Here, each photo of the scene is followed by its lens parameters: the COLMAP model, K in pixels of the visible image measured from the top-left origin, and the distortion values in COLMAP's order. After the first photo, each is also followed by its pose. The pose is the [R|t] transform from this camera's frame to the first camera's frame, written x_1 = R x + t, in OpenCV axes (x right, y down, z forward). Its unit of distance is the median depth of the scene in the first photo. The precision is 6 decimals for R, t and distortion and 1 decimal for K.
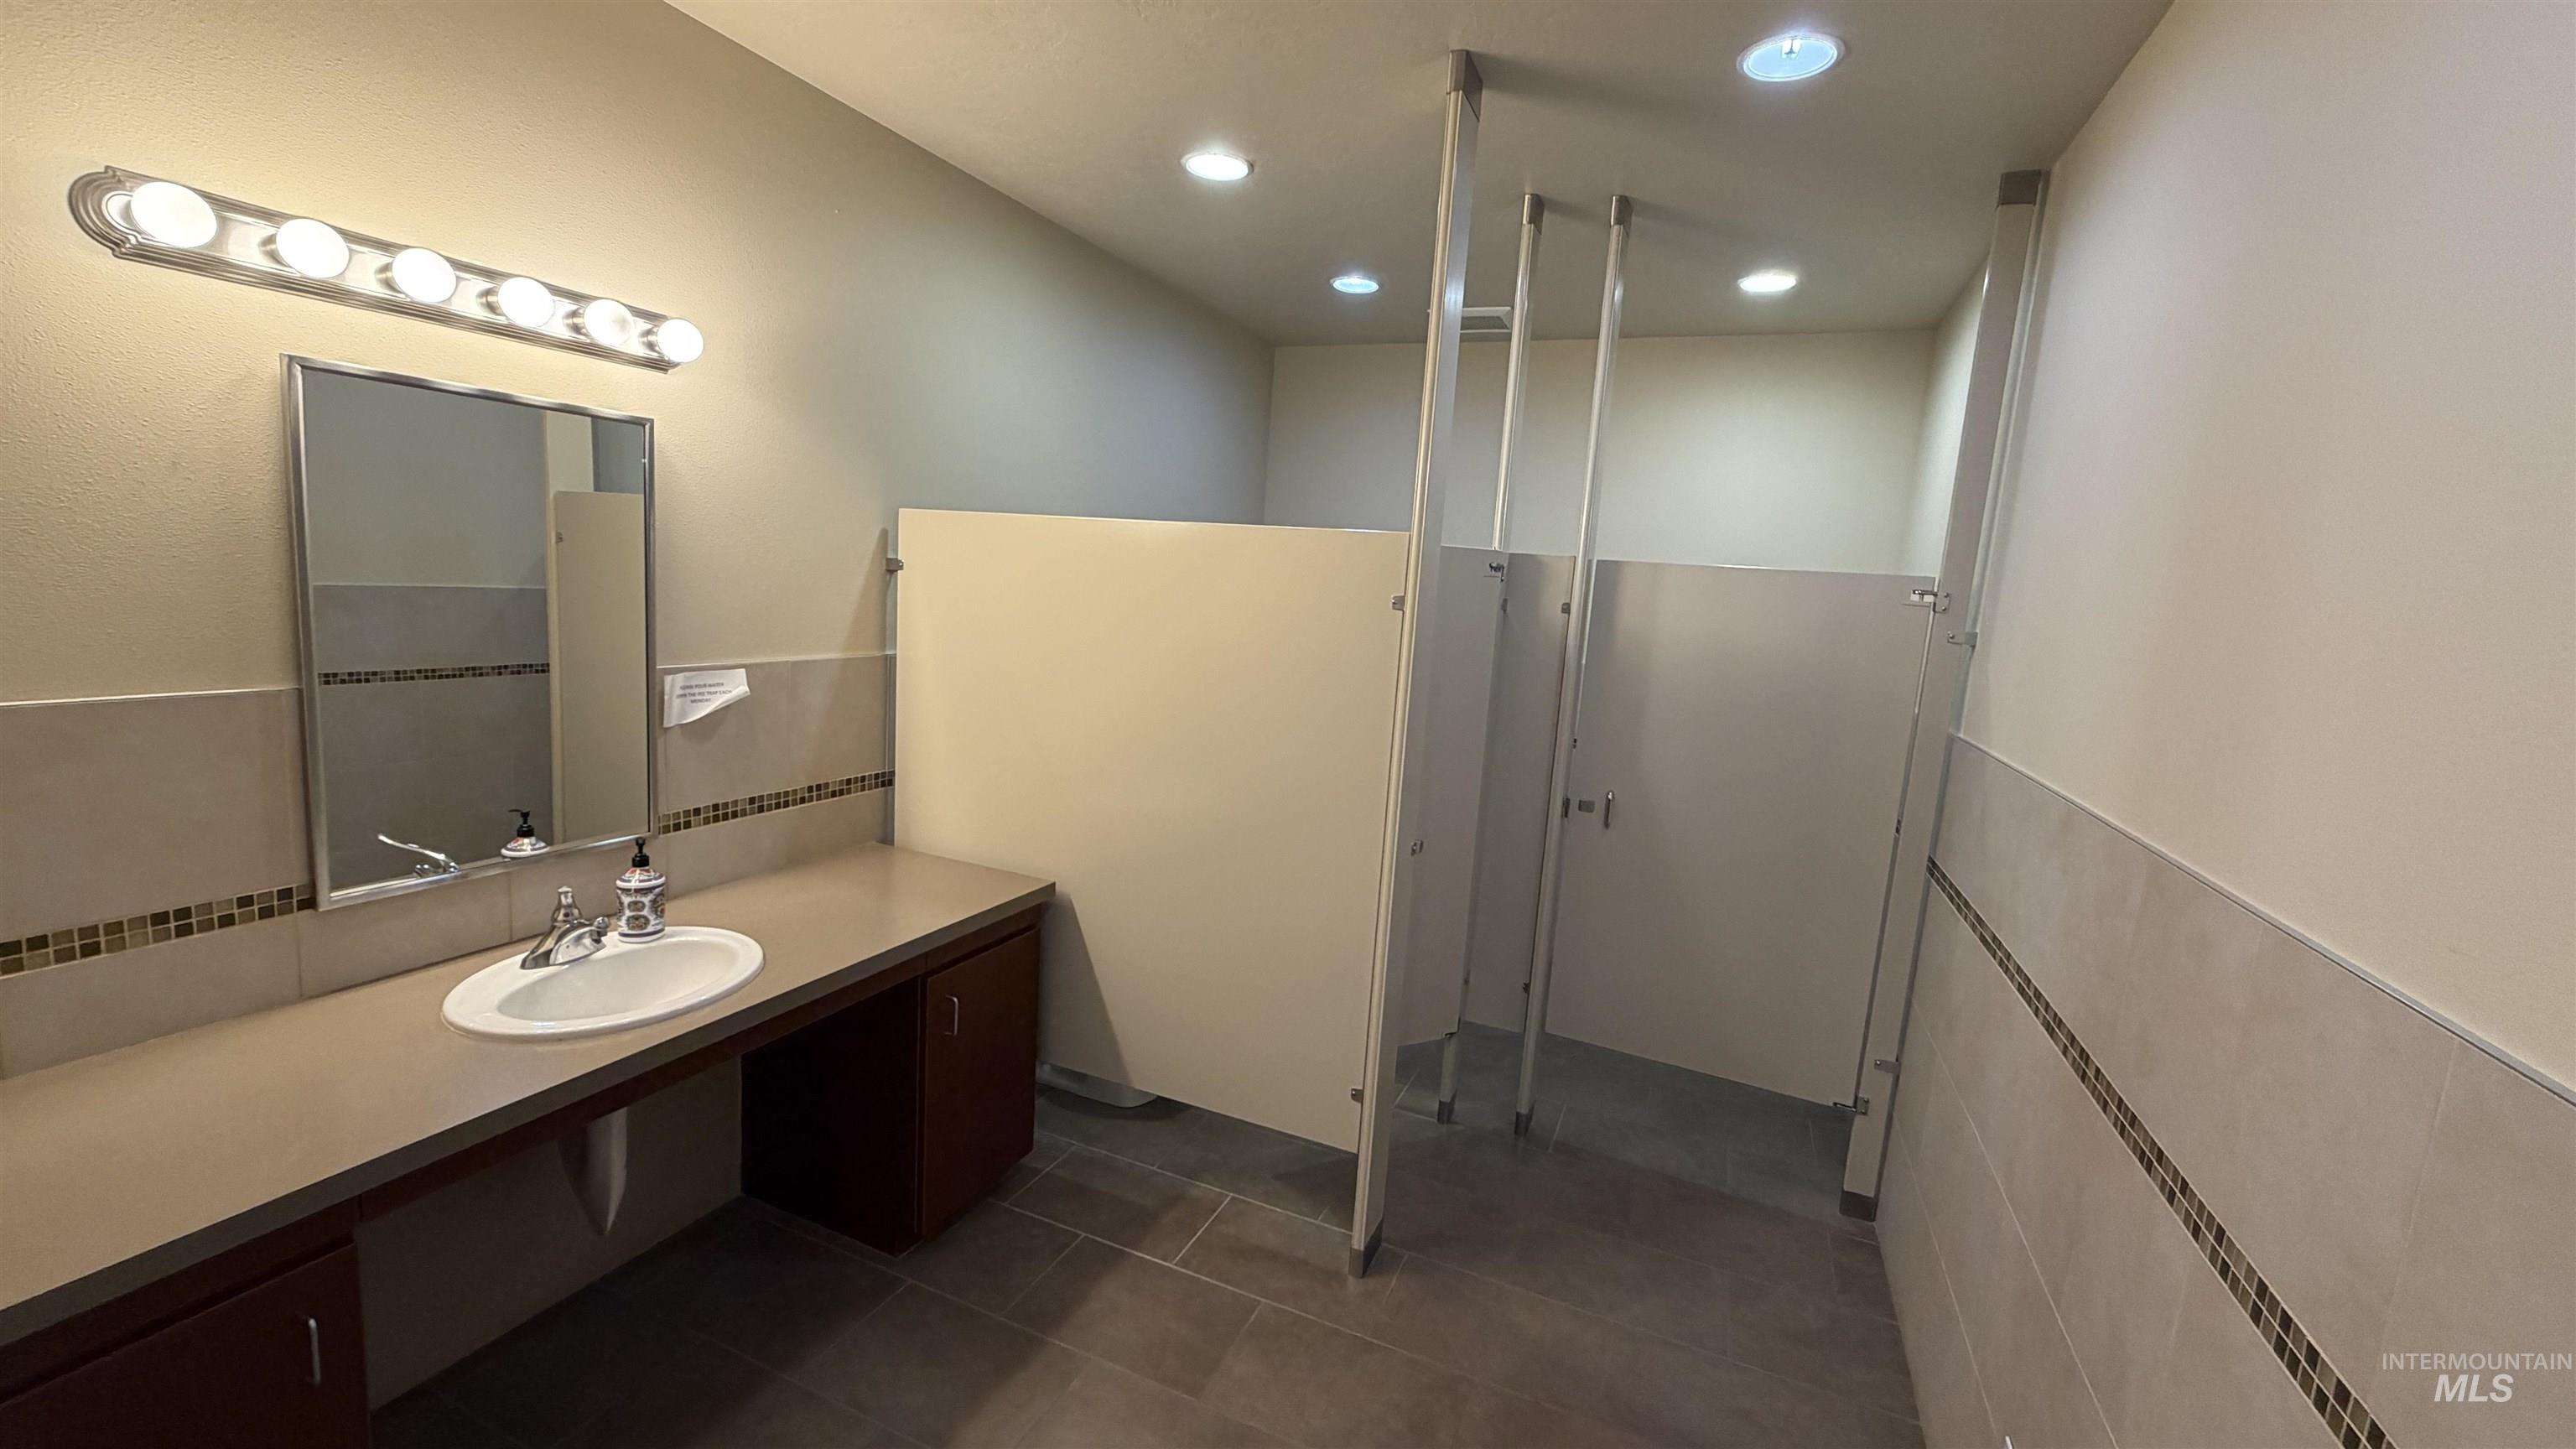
lens RADIAL K [[1025.0, 0, 1292.0], [0, 1025.0, 718.1], [0, 0, 1]] dist [0.000227, -0.000345]
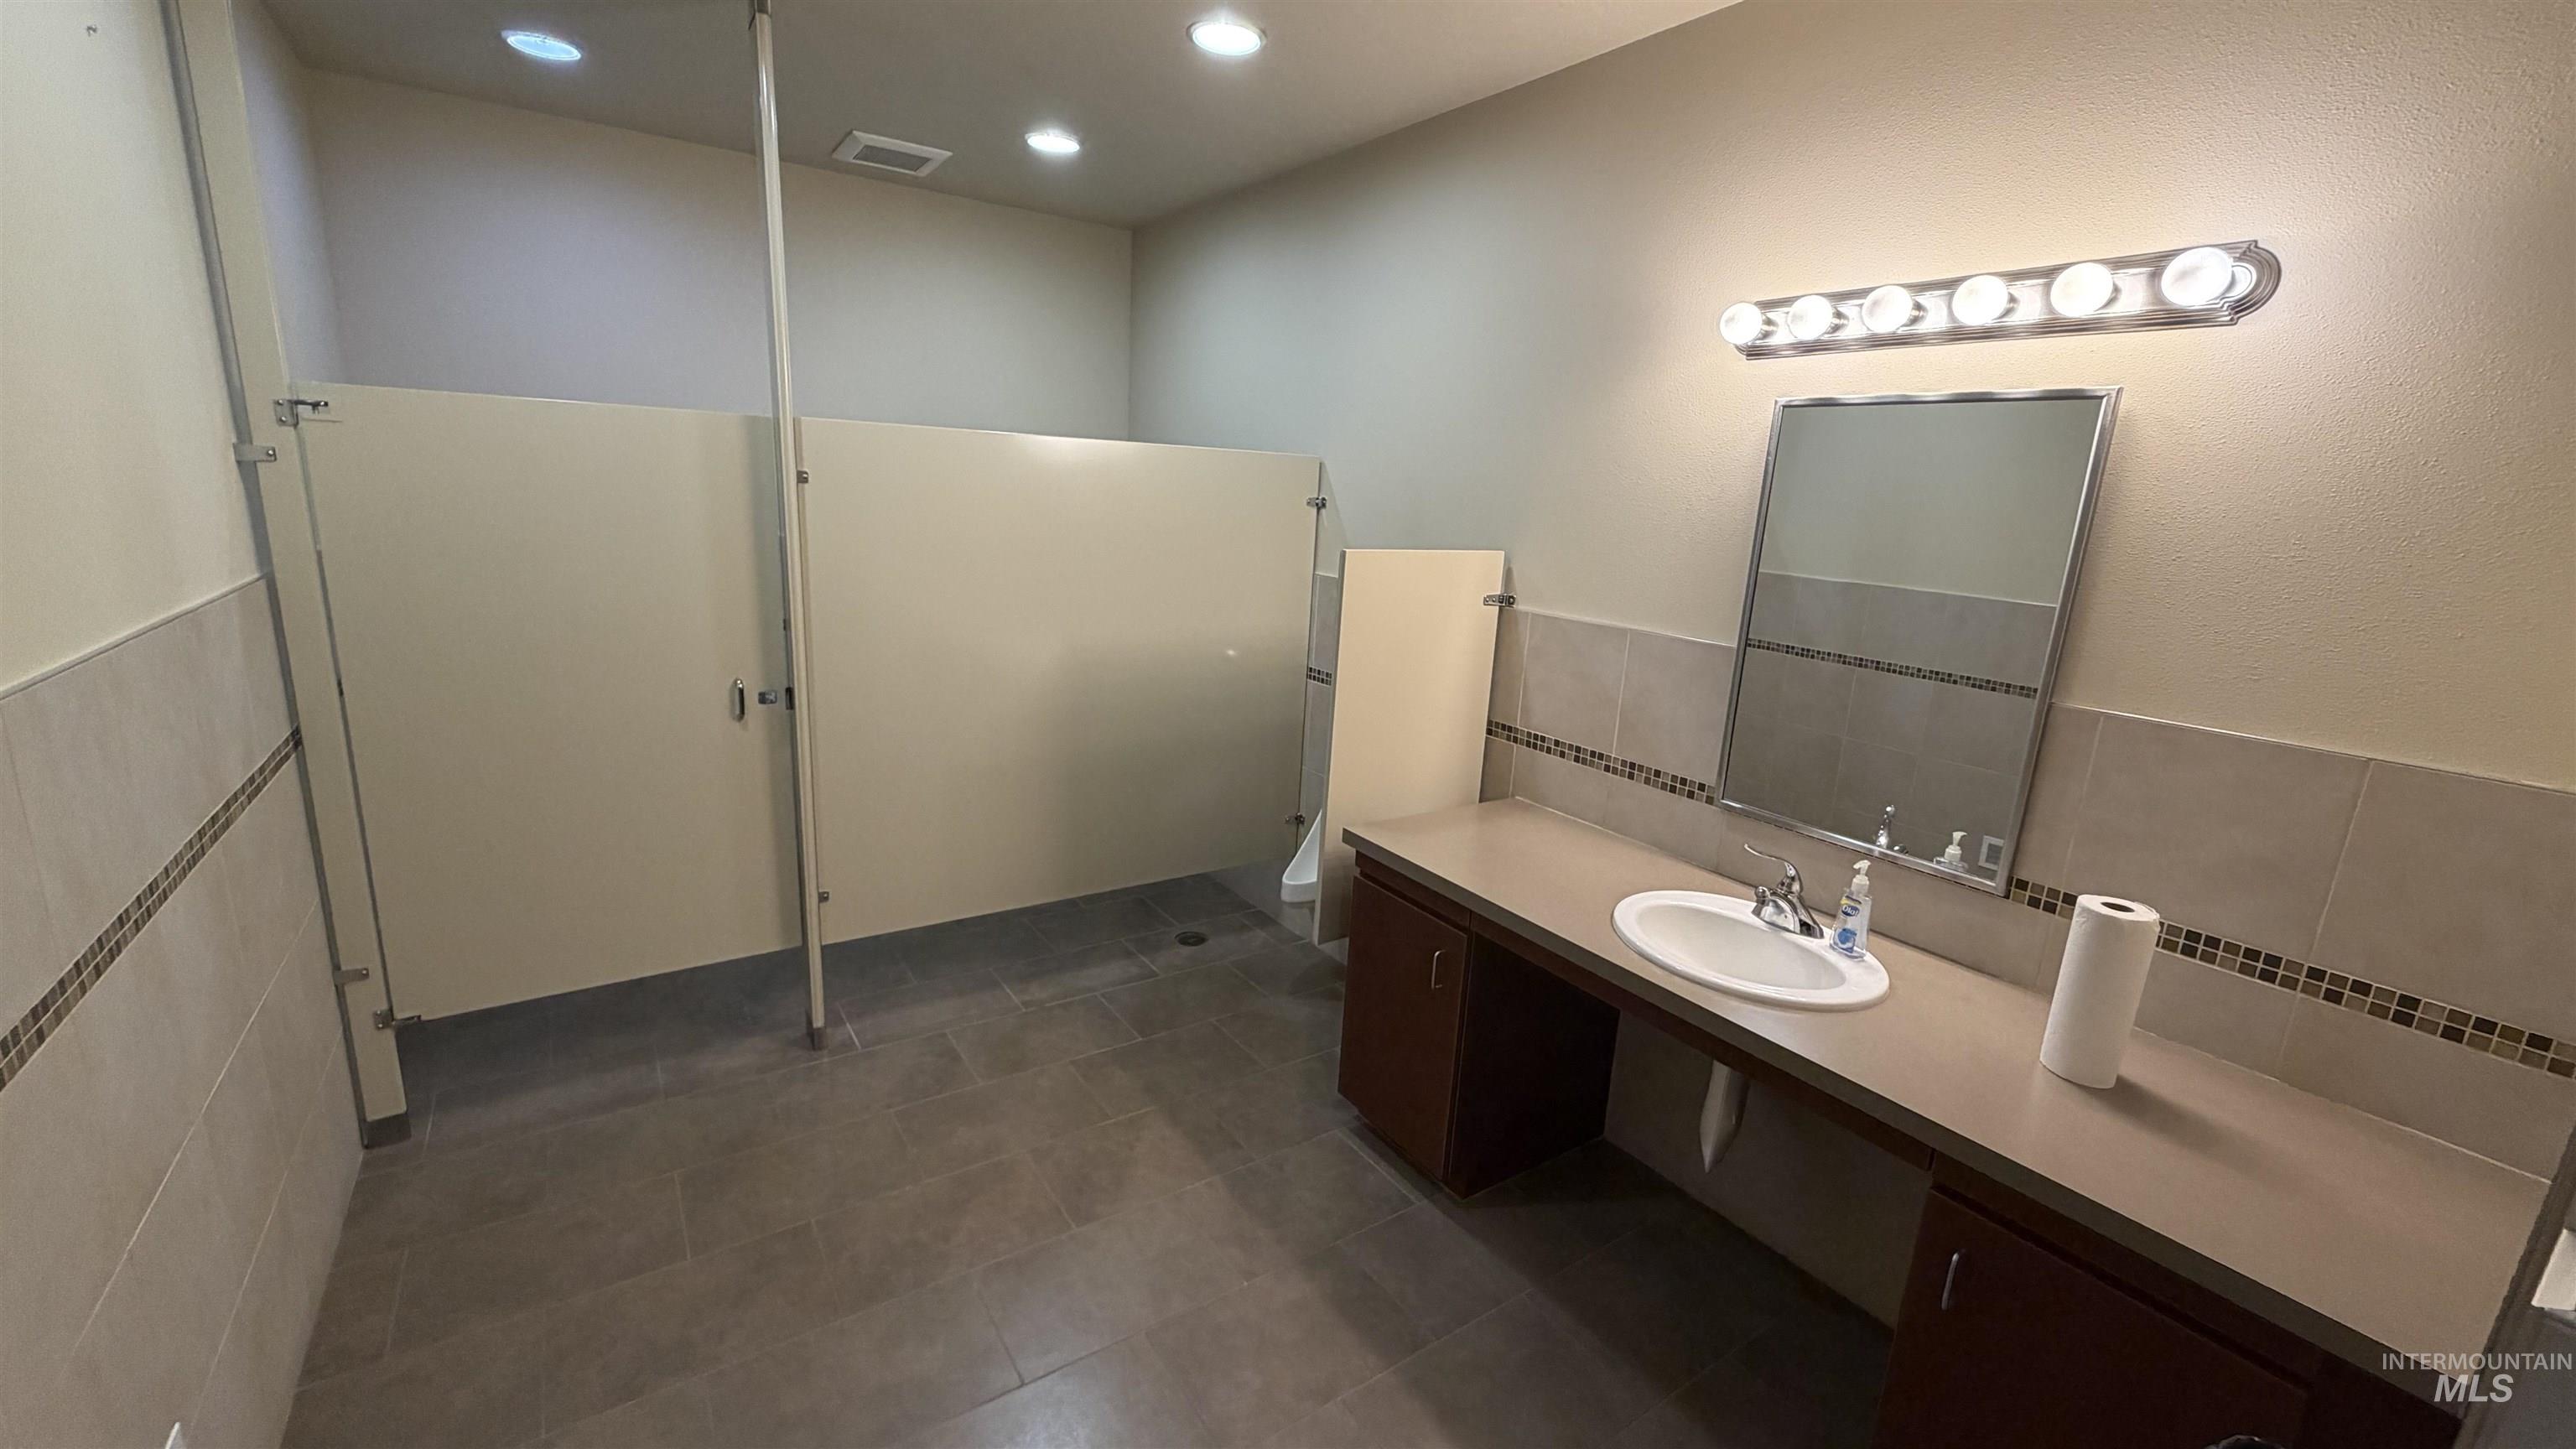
lens RADIAL K [[1025.0, 0, 1288.8], [0, 1025.0, 721.5], [0, 0, 1]] dist [0.000227, -0.000345]
pose [[-0.500303, 0.101676, -0.859860, 0.477191], [-0.216815, 0.946731, 0.238101, -0.118735], [0.838265, 0.305553, -0.451607, 1.048566]]
